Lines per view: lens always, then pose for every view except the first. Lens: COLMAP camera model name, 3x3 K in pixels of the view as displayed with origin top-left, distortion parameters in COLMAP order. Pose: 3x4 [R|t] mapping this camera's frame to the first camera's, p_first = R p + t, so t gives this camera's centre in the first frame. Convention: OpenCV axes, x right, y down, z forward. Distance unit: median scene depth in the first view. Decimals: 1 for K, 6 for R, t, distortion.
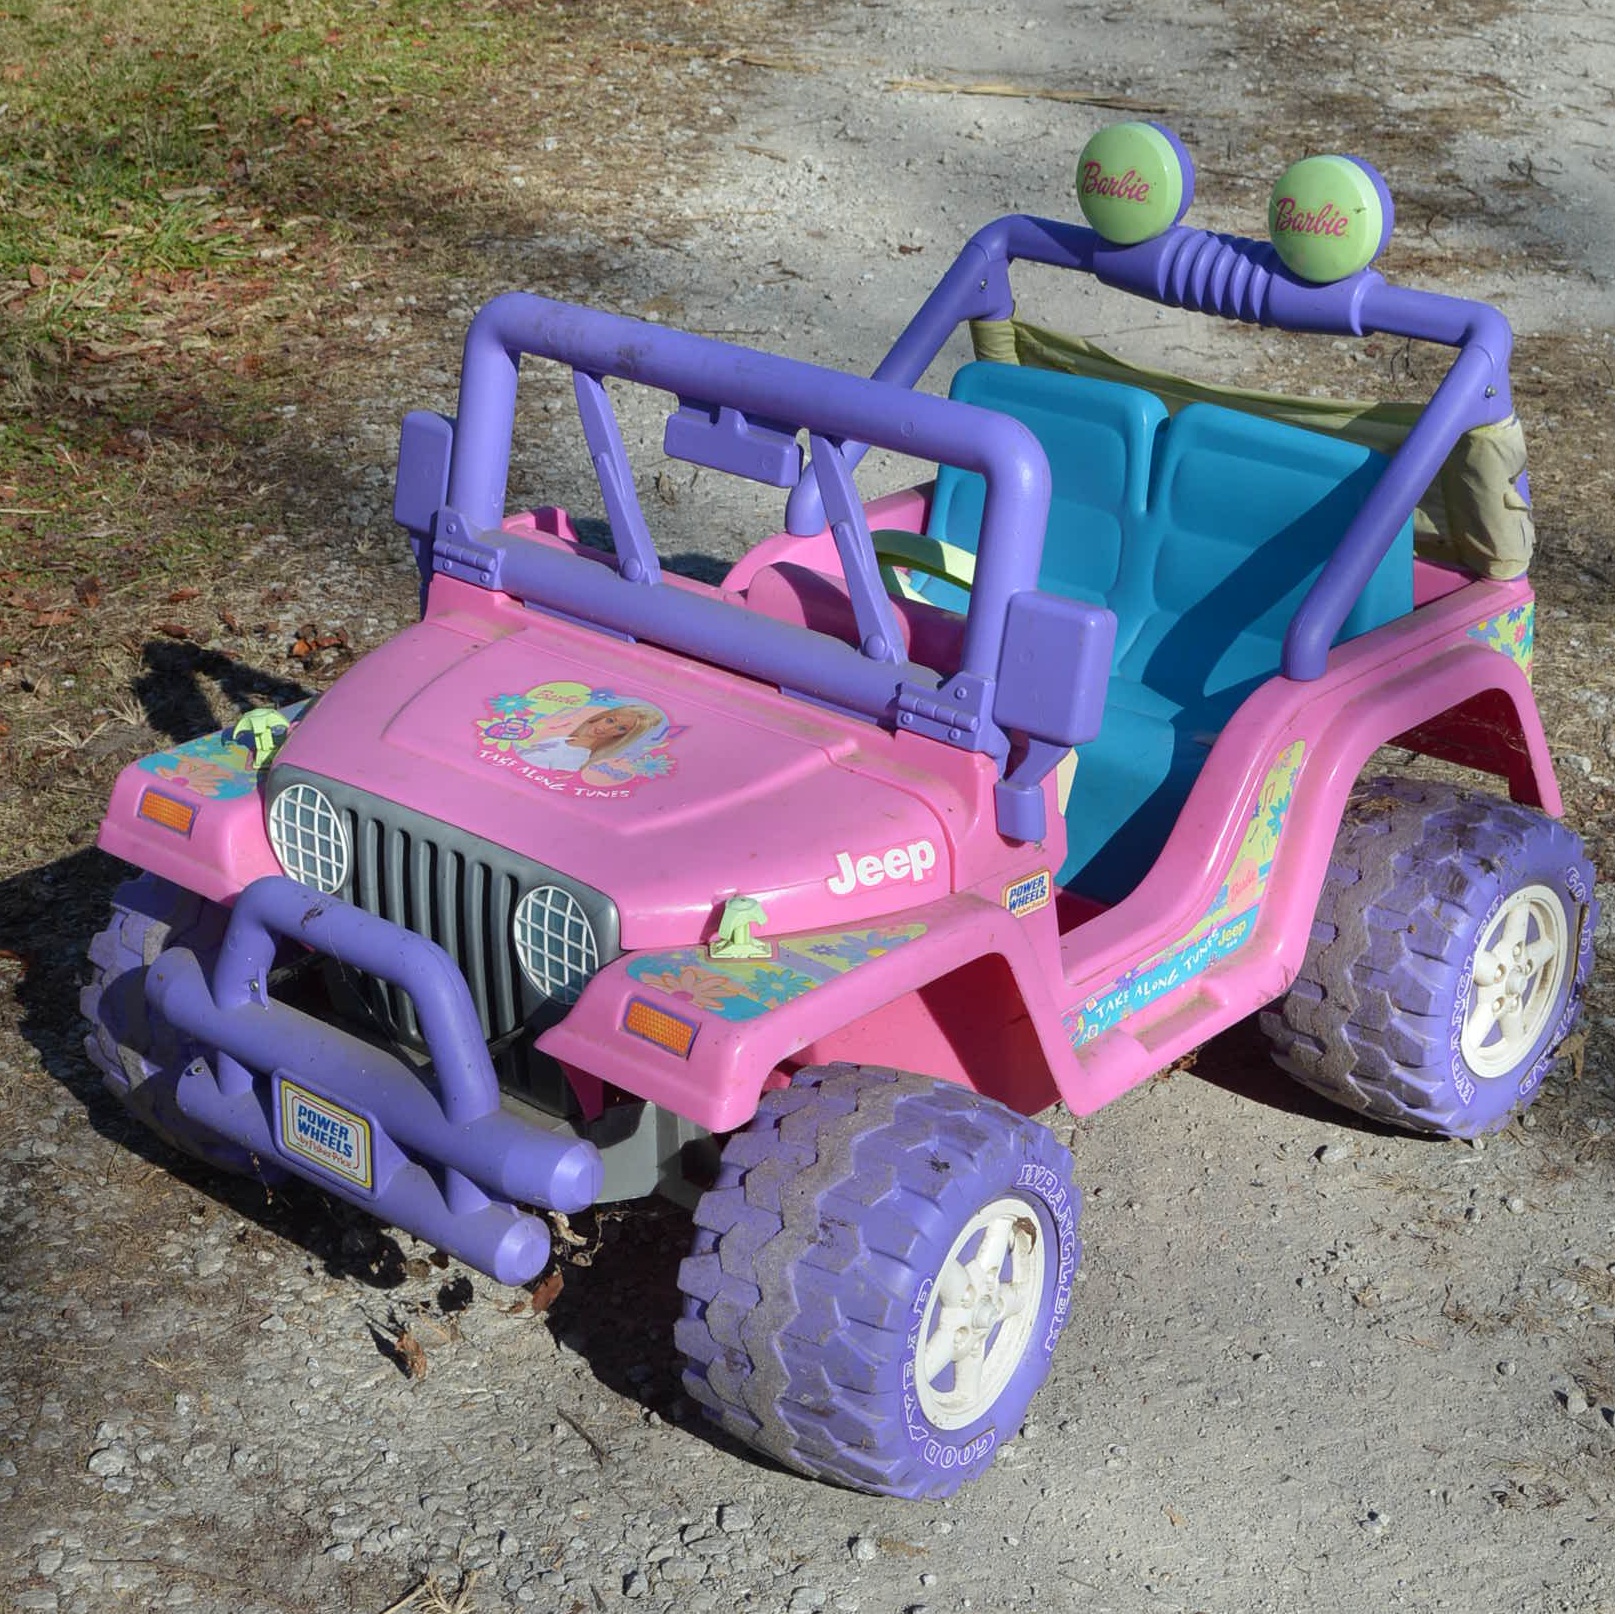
lens RADIAL K [[3303.1, 0, 807.8], [0, 3303.1, 809.2], [0, 0, 1]] dist [-0.087682, 0.000000]
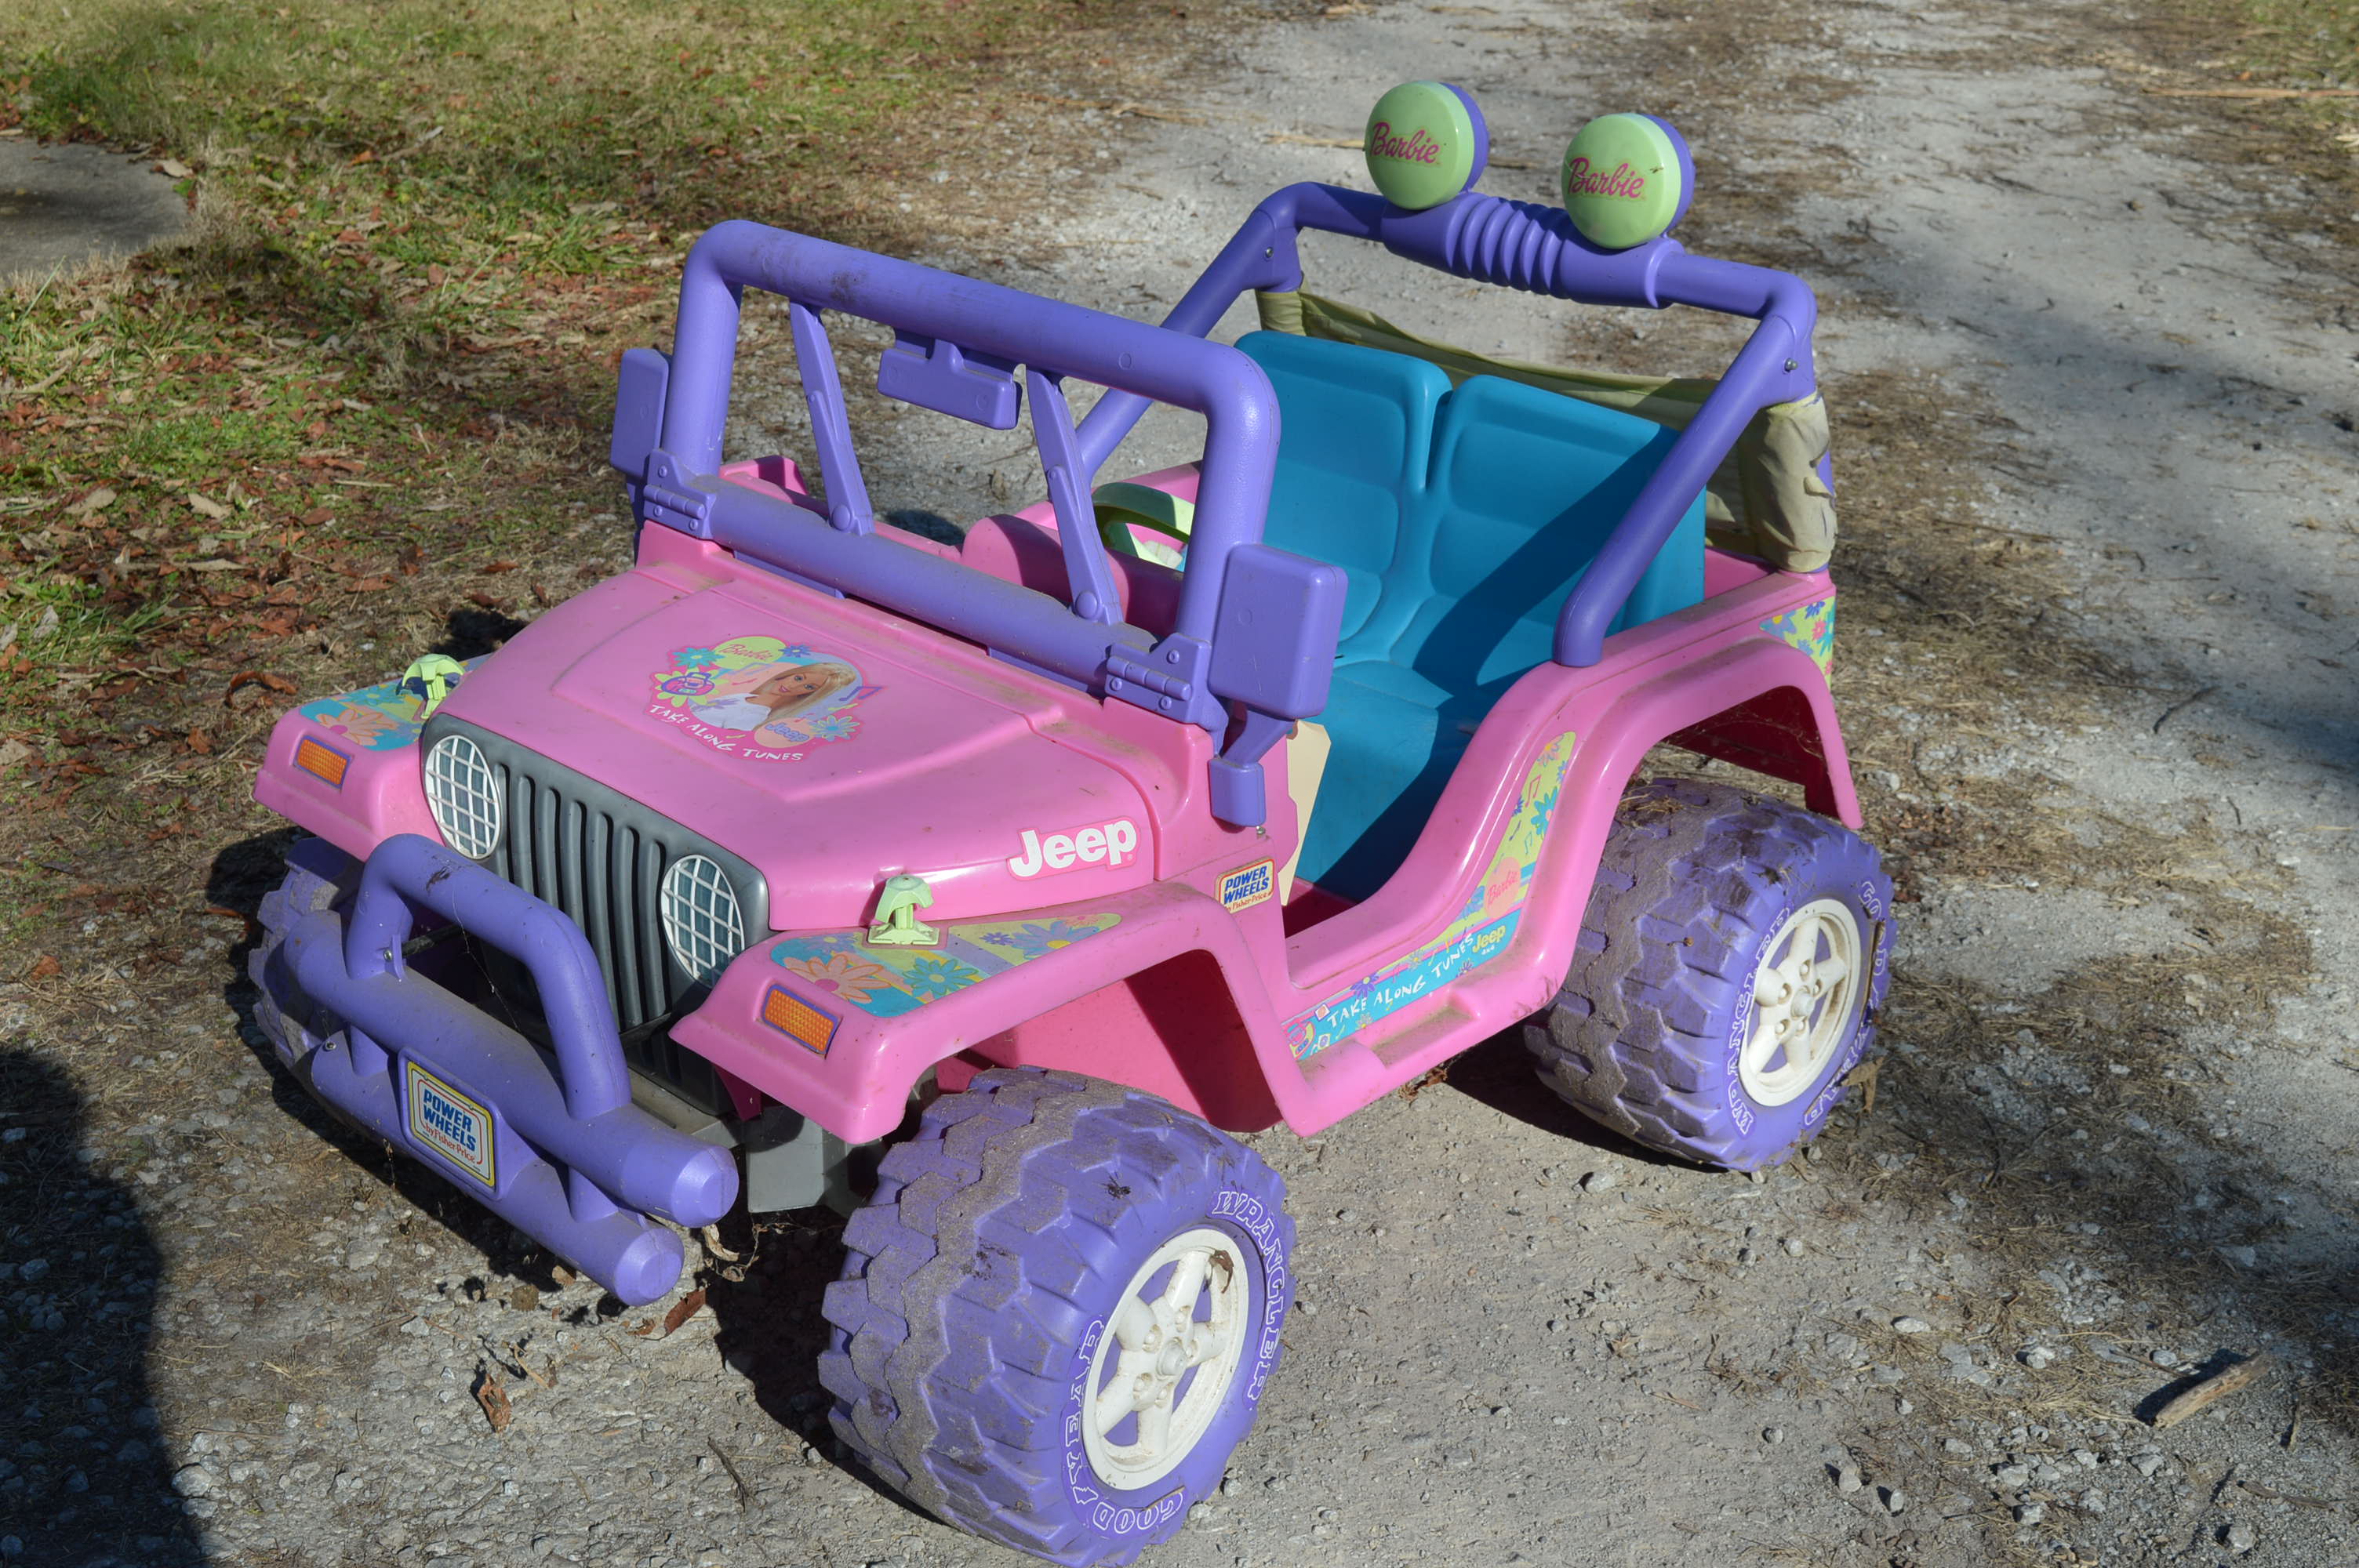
lens RADIAL K [[2892.5, 0, 1158.1], [0, 2892.5, 689.4], [0, 0, 1]] dist [-0.069169, 0.000000]
pose [[0.999021, 0.034949, -0.027137, 0.056225], [-0.036162, 0.998307, -0.045556, 0.008319], [0.025499, 0.046493, 0.998593, 0.193059]]
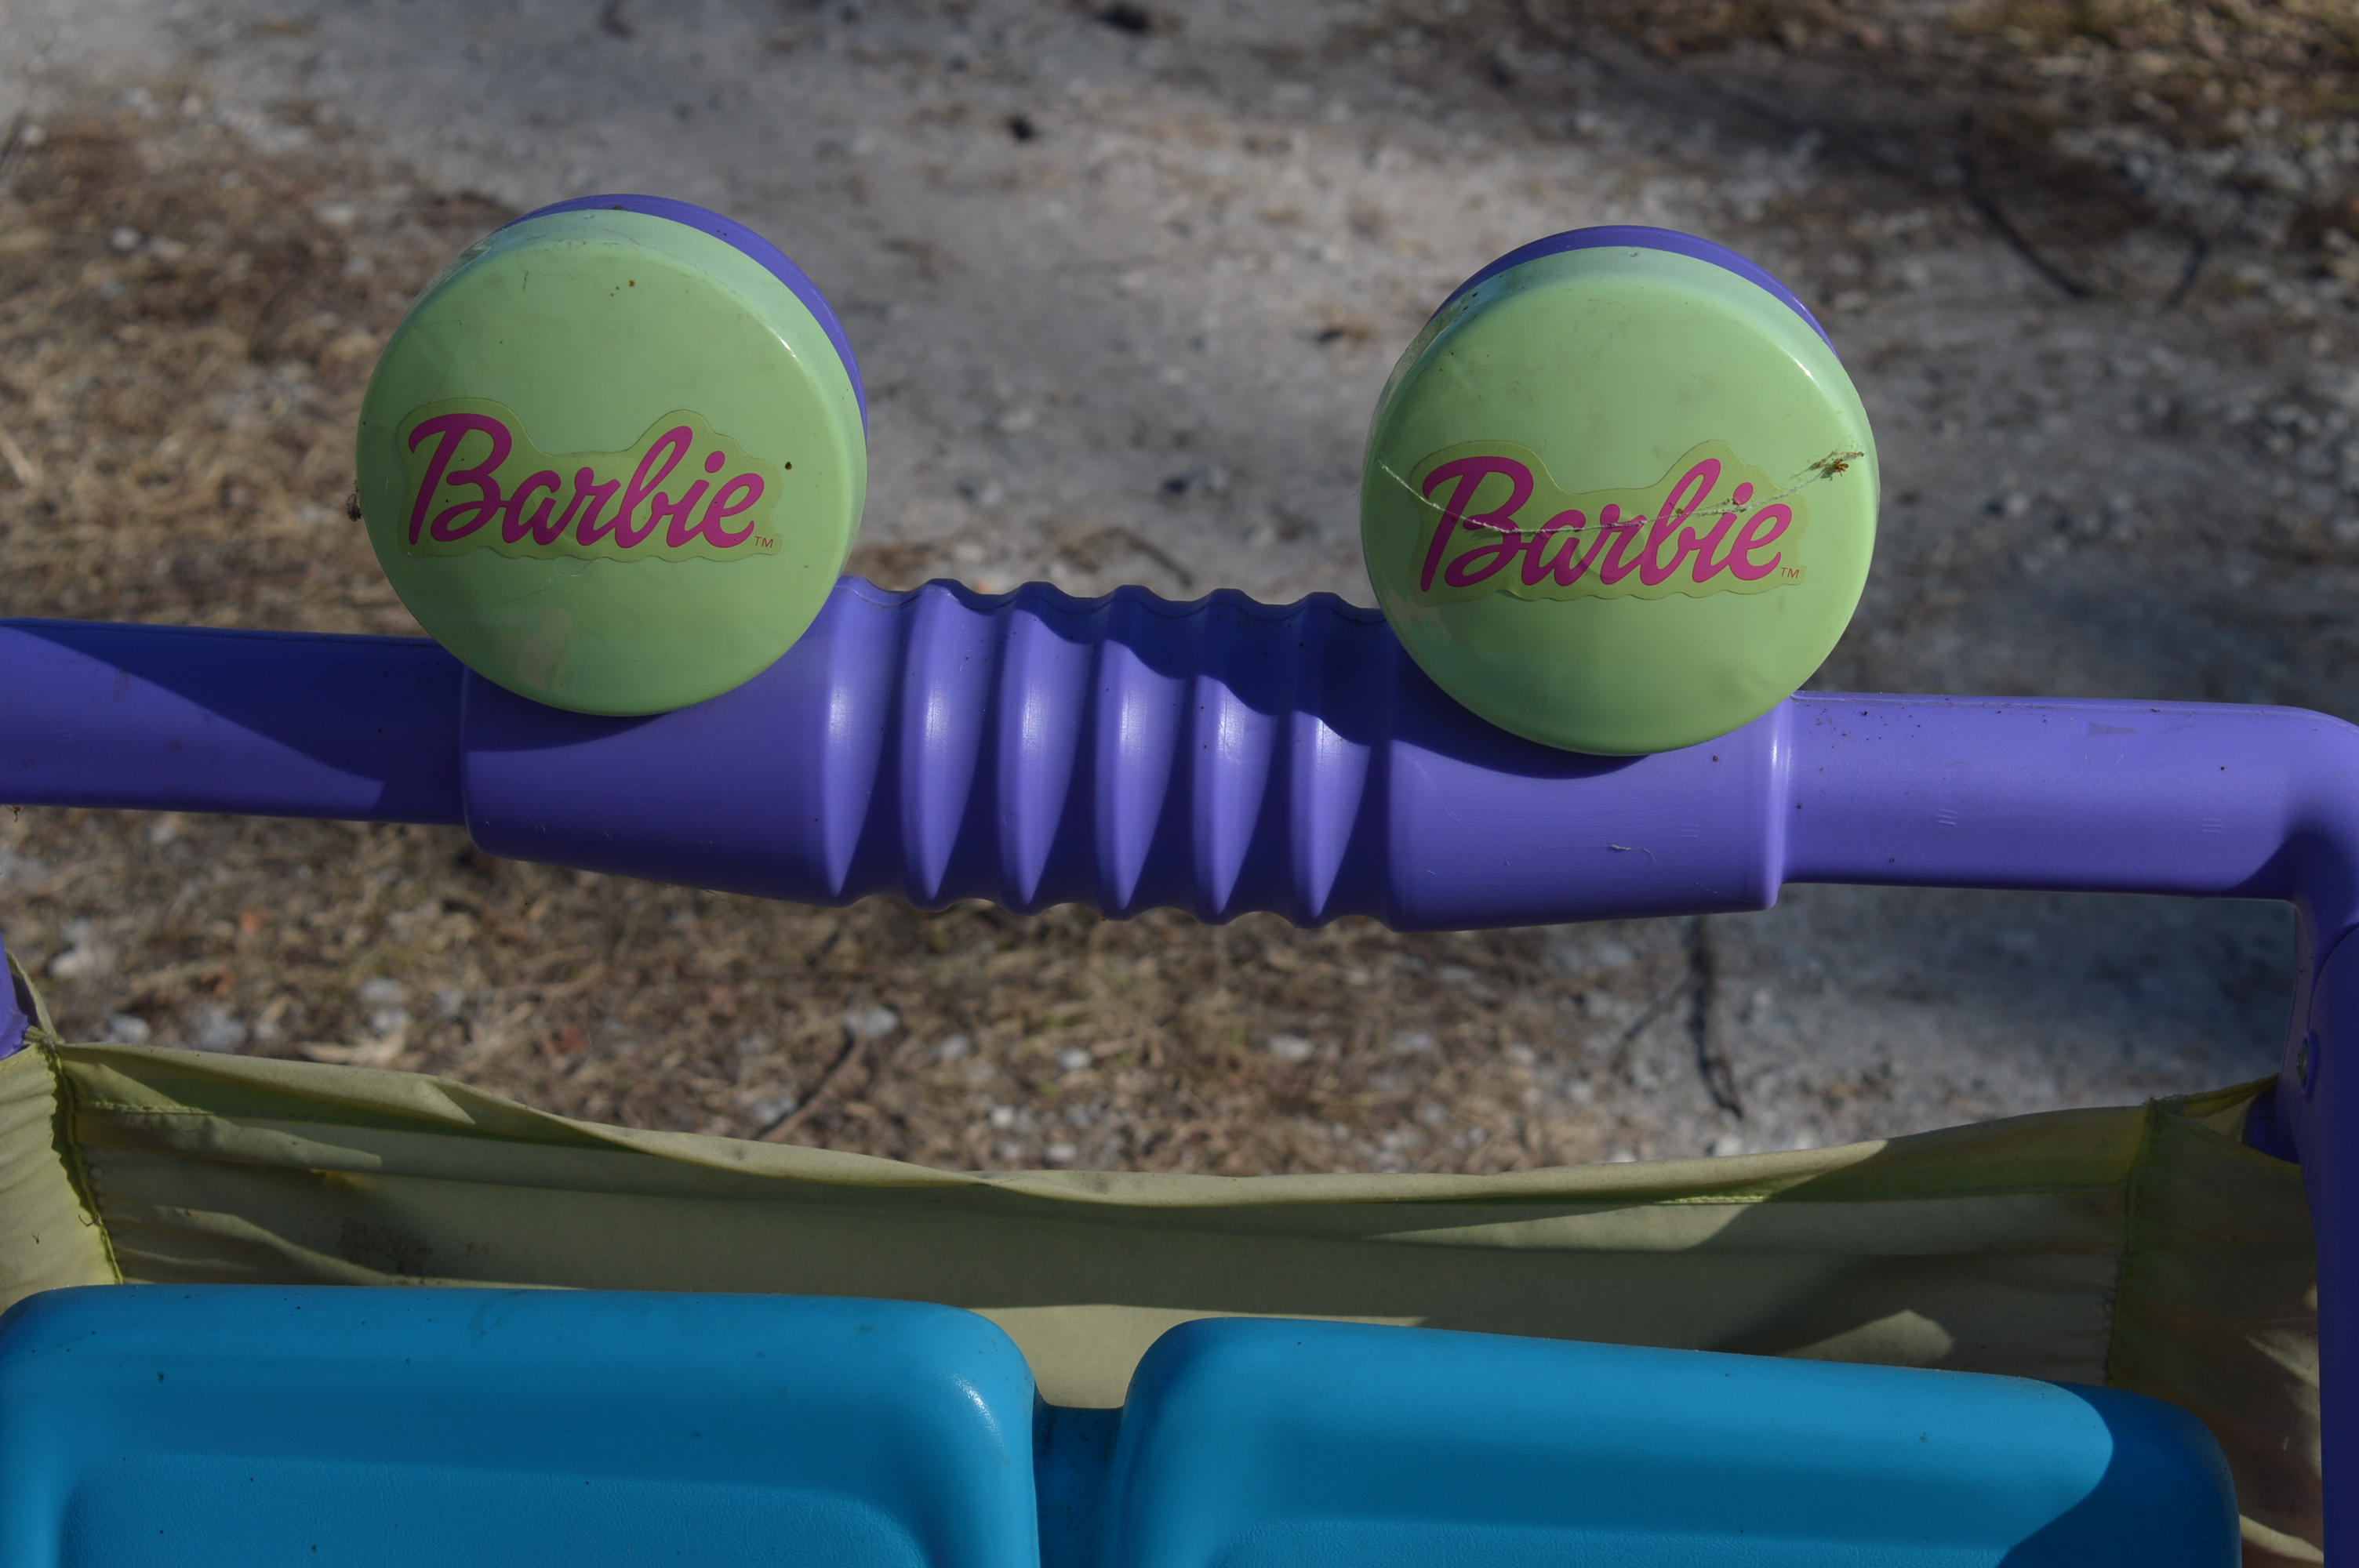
lens RADIAL K [[5152.0, 0, 1180.4], [0, 5152.0, 784.4], [0, 0, 1]] dist [-0.064960, 0.000000]
pose [[0.768227, -0.277209, 0.577046, -0.101195], [0.231144, 0.960689, 0.153785, -0.240775], [-0.596992, 0.015239, 0.802102, 0.758513]]
